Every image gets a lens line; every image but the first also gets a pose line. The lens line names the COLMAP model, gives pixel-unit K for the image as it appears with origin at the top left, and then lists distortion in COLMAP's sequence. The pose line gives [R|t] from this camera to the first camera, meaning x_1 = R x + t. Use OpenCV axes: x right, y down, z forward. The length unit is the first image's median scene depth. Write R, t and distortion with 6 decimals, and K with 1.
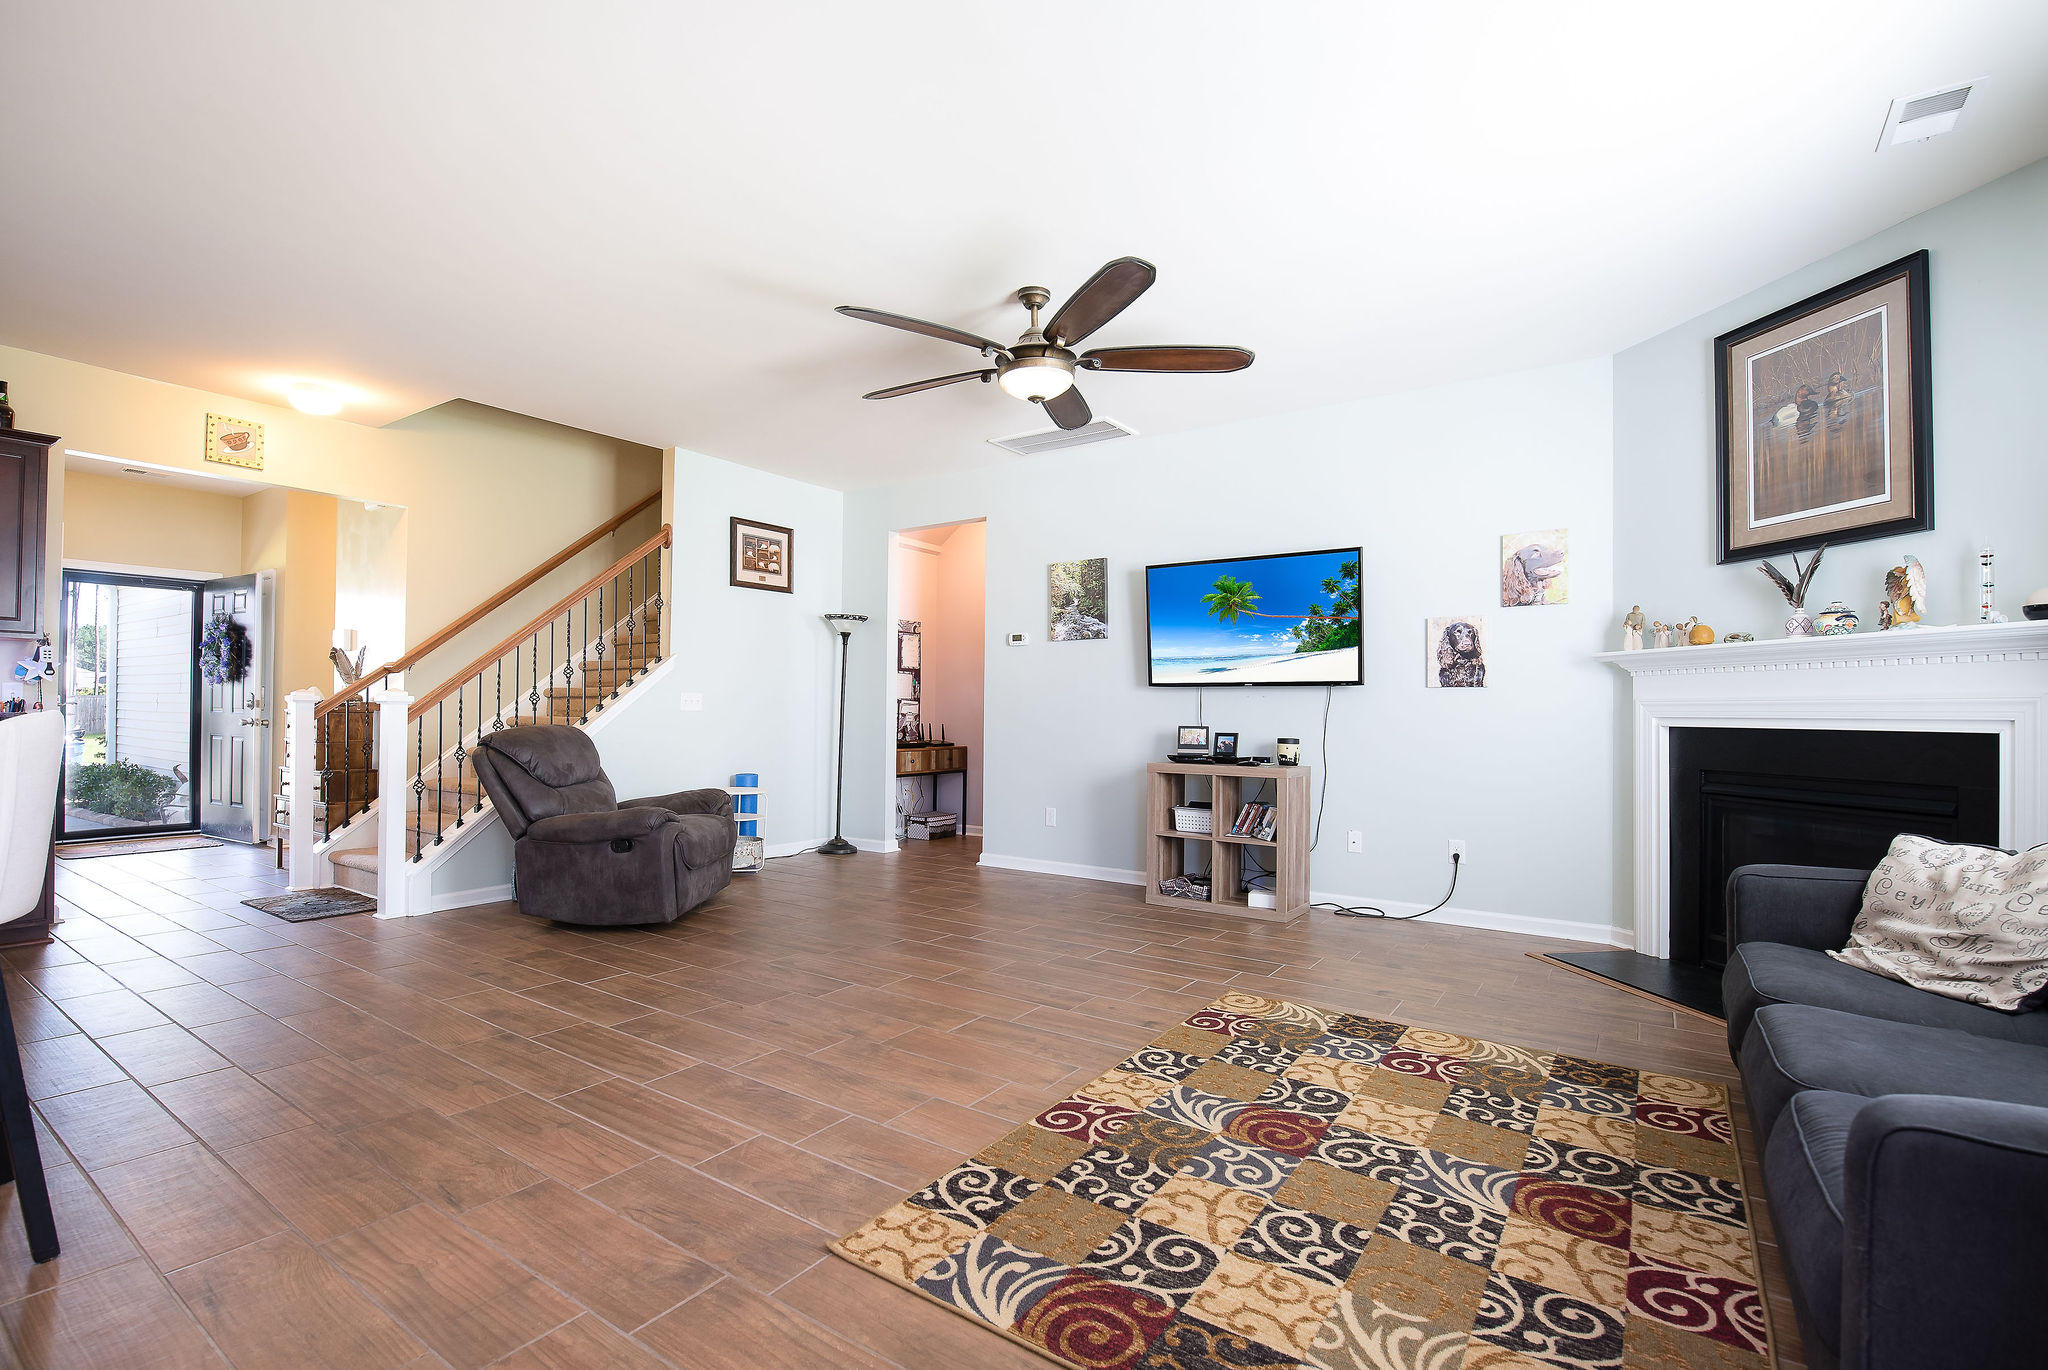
lens RADIAL K [[955.2, 0, 1010.7], [0, 955.2, 707.0], [0, 0, 1]] dist [-0.005567, -0.001012]
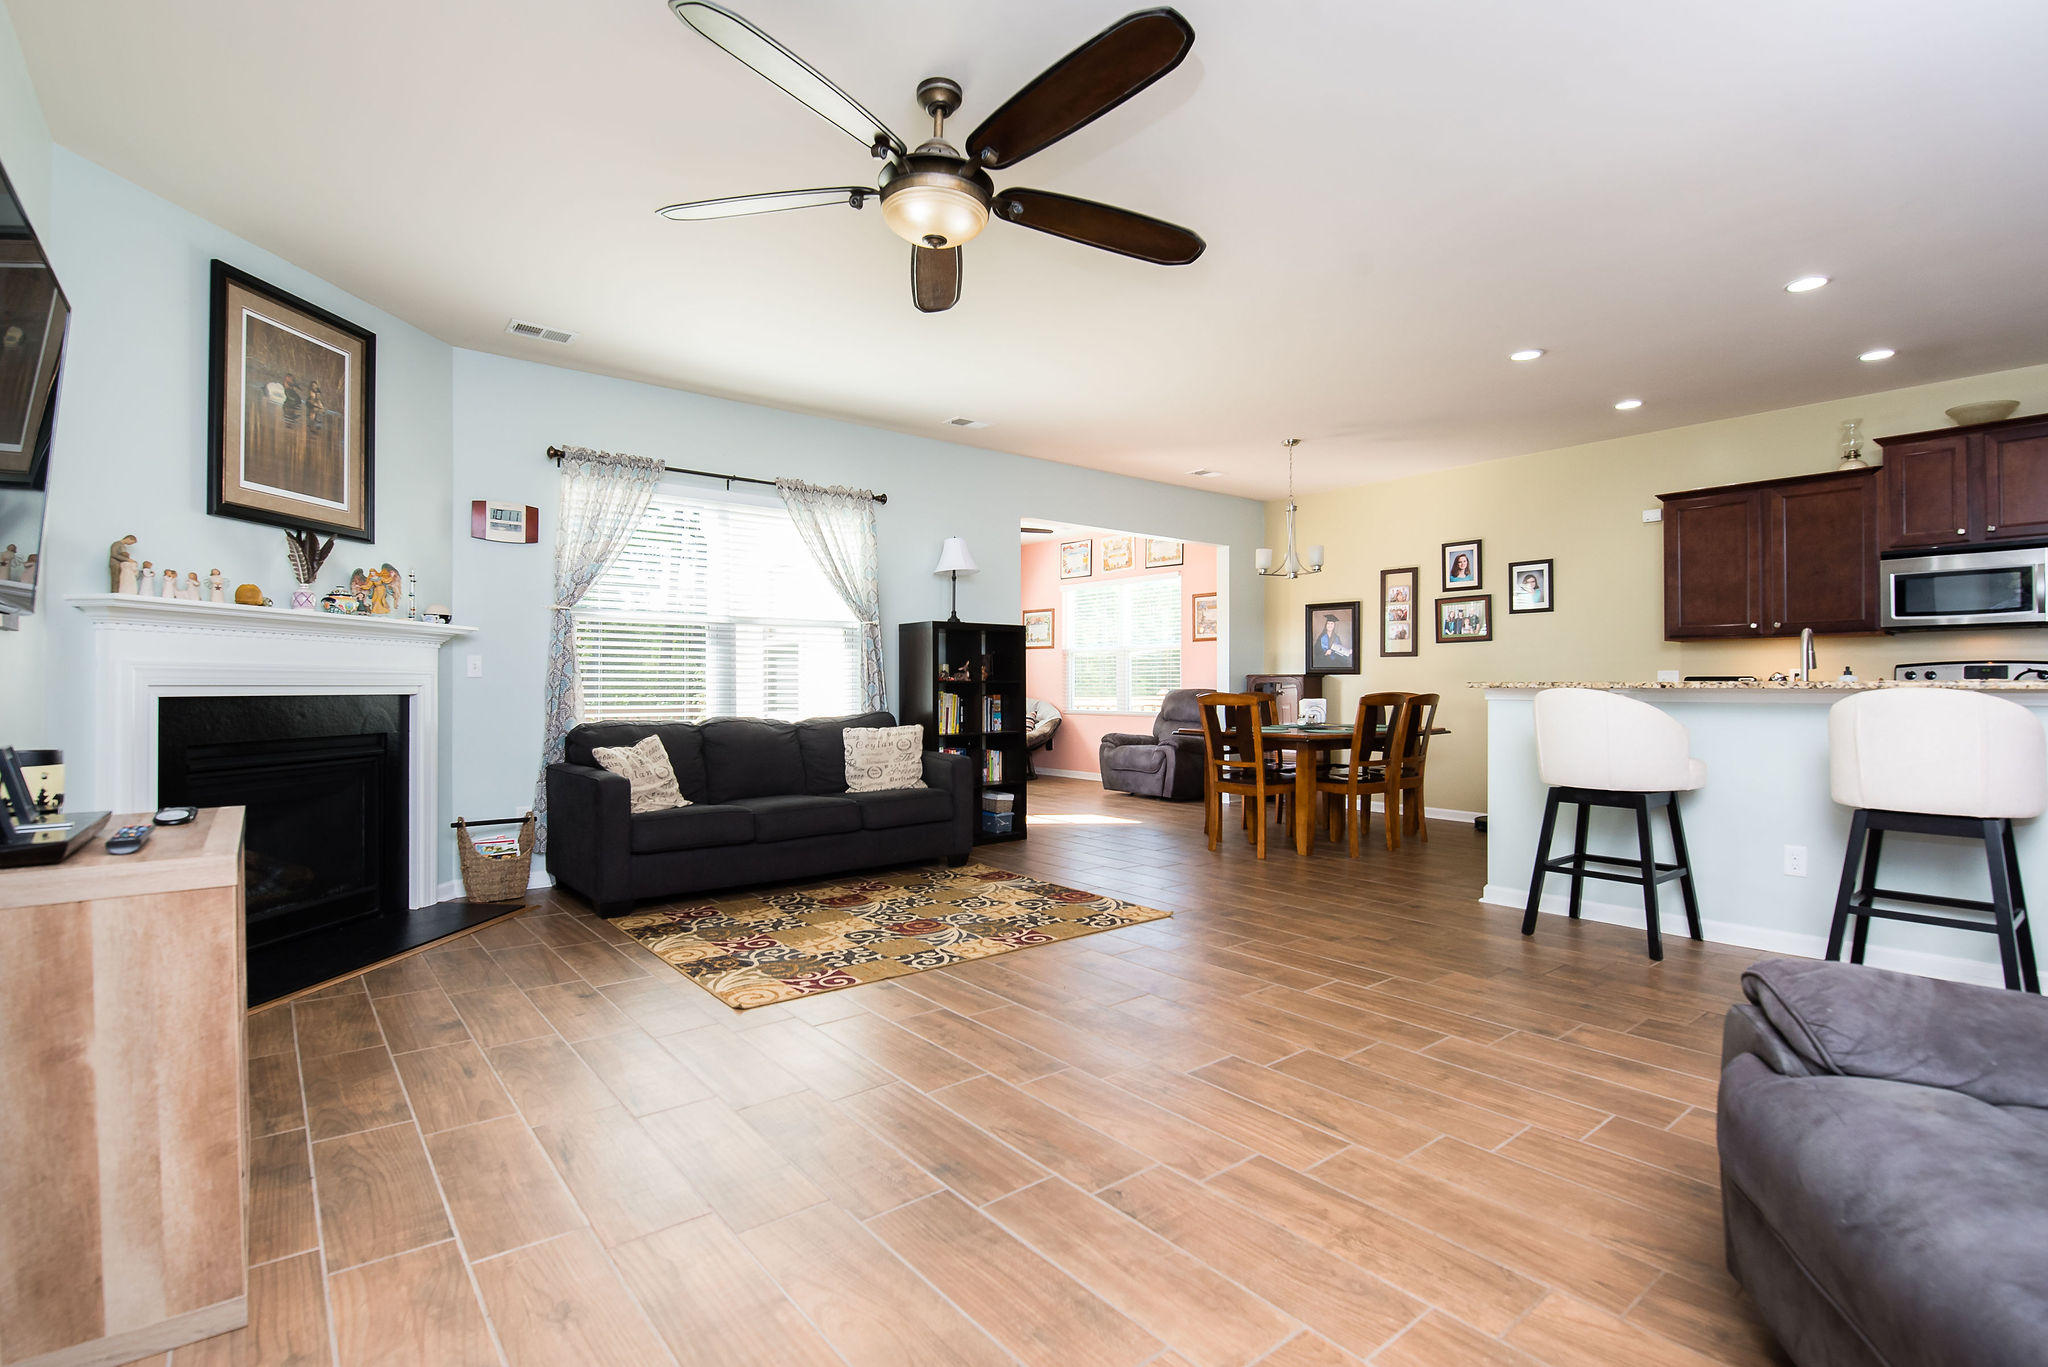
lens RADIAL K [[886.1, 0, 1036.4], [0, 886.1, 686.4], [0, 0, 1]] dist [-0.013727, -0.001921]
pose [[-0.965029, -0.006703, 0.262056, -0.216289], [-0.008537, 0.999946, -0.005861, 0.010976], [-0.262003, -0.007894, -0.965035, 1.582602]]
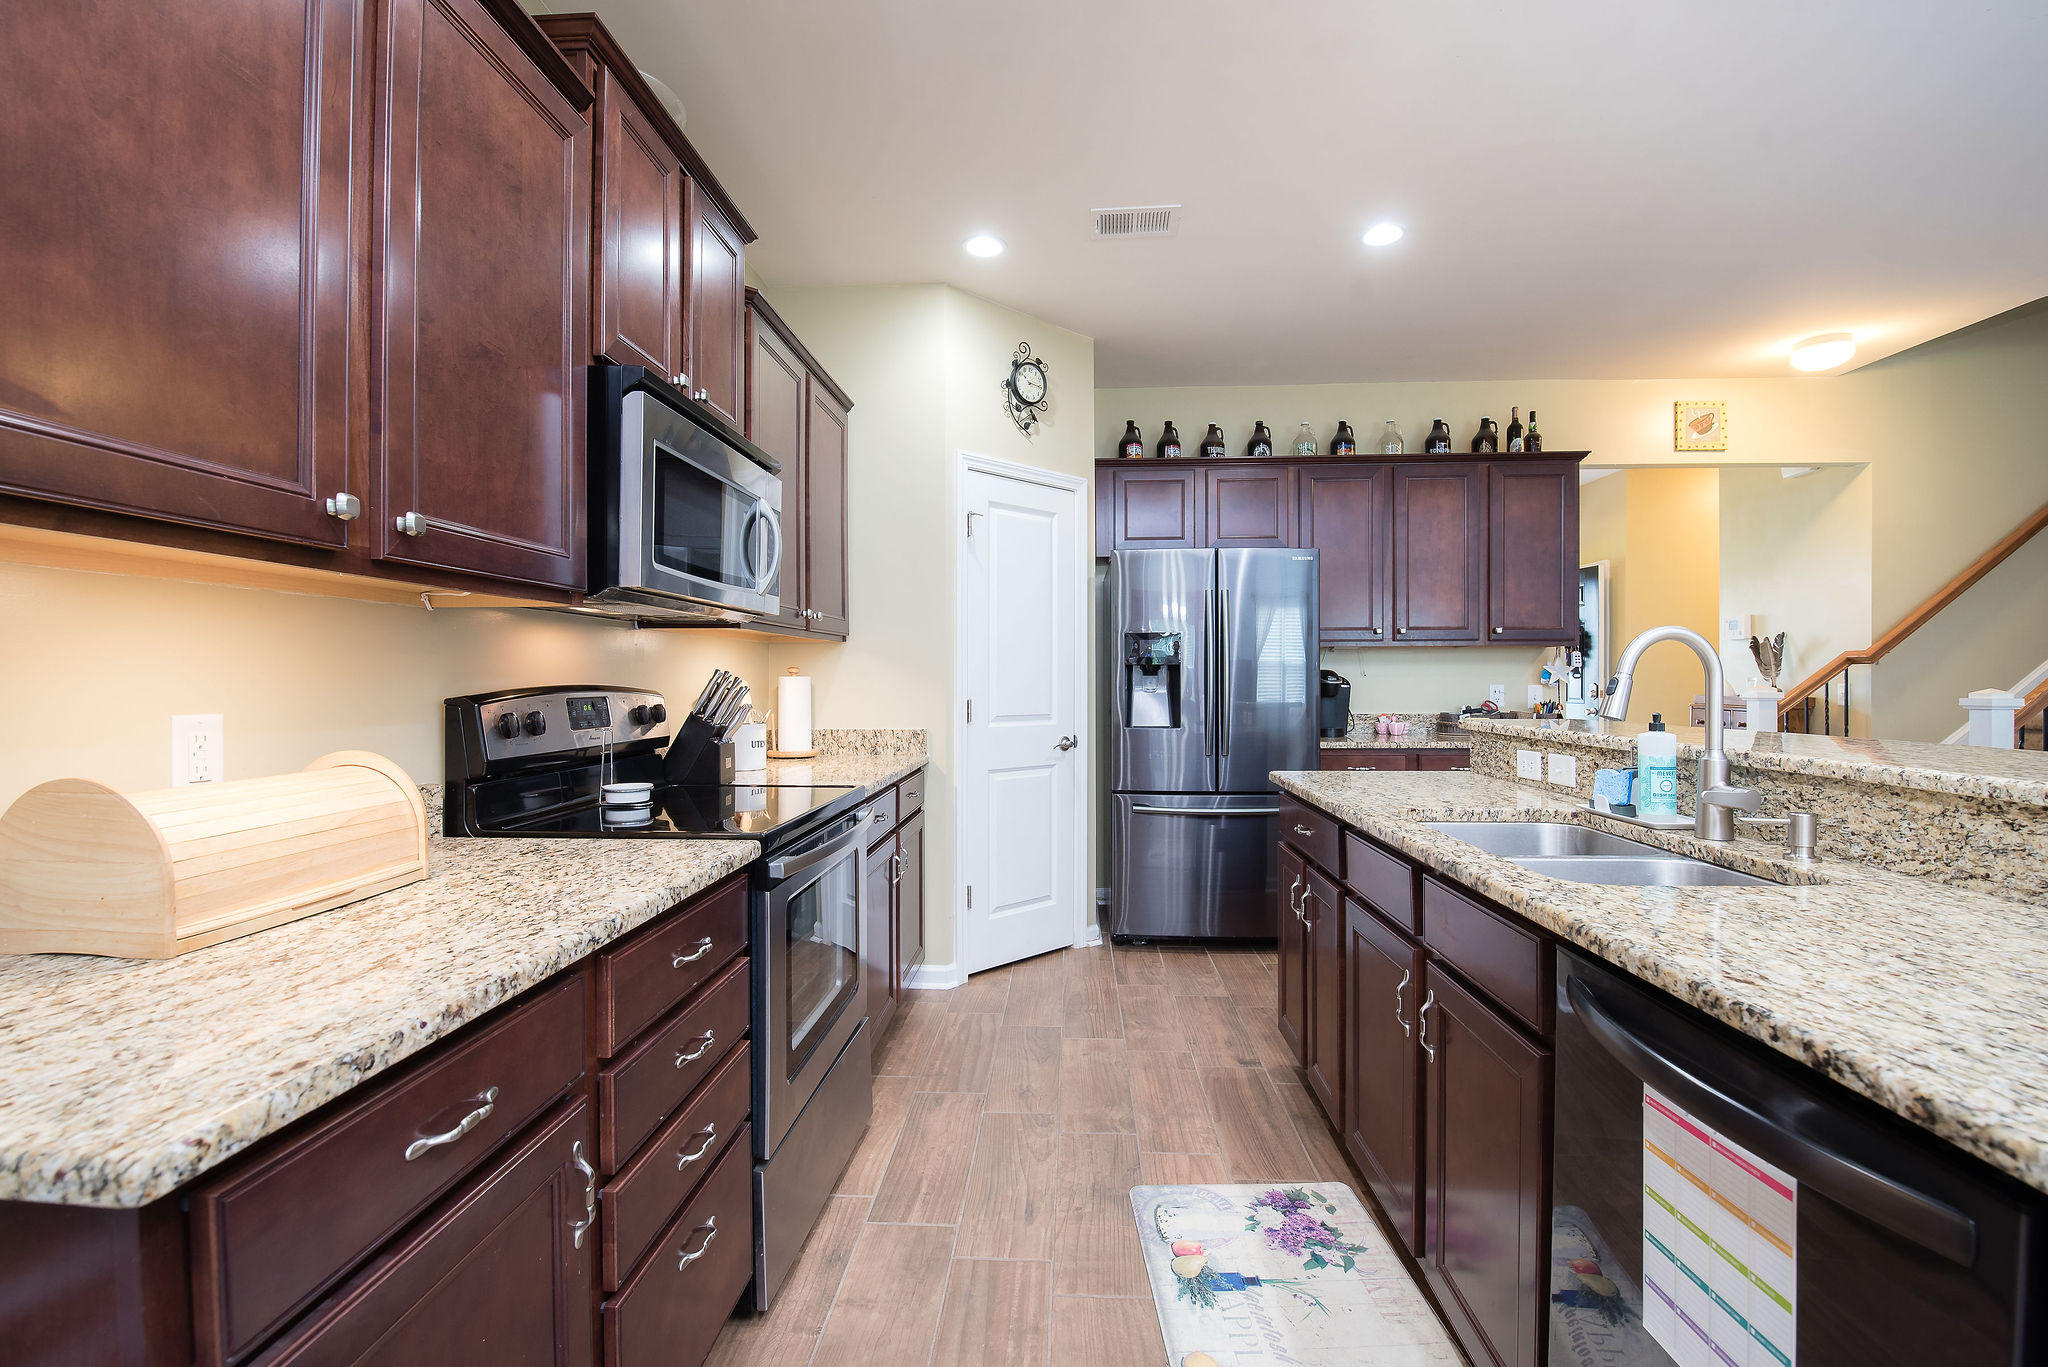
lens RADIAL K [[886.1, 0, 1025.0], [0, 886.1, 679.7], [0, 0, 1]] dist [-0.013727, -0.001921]
pose [[0.533765, -0.007258, -0.845602, -0.577132], [0.012453, 0.999922, -0.000722, -0.044499], [0.845541, -0.010145, 0.533814, -0.049607]]
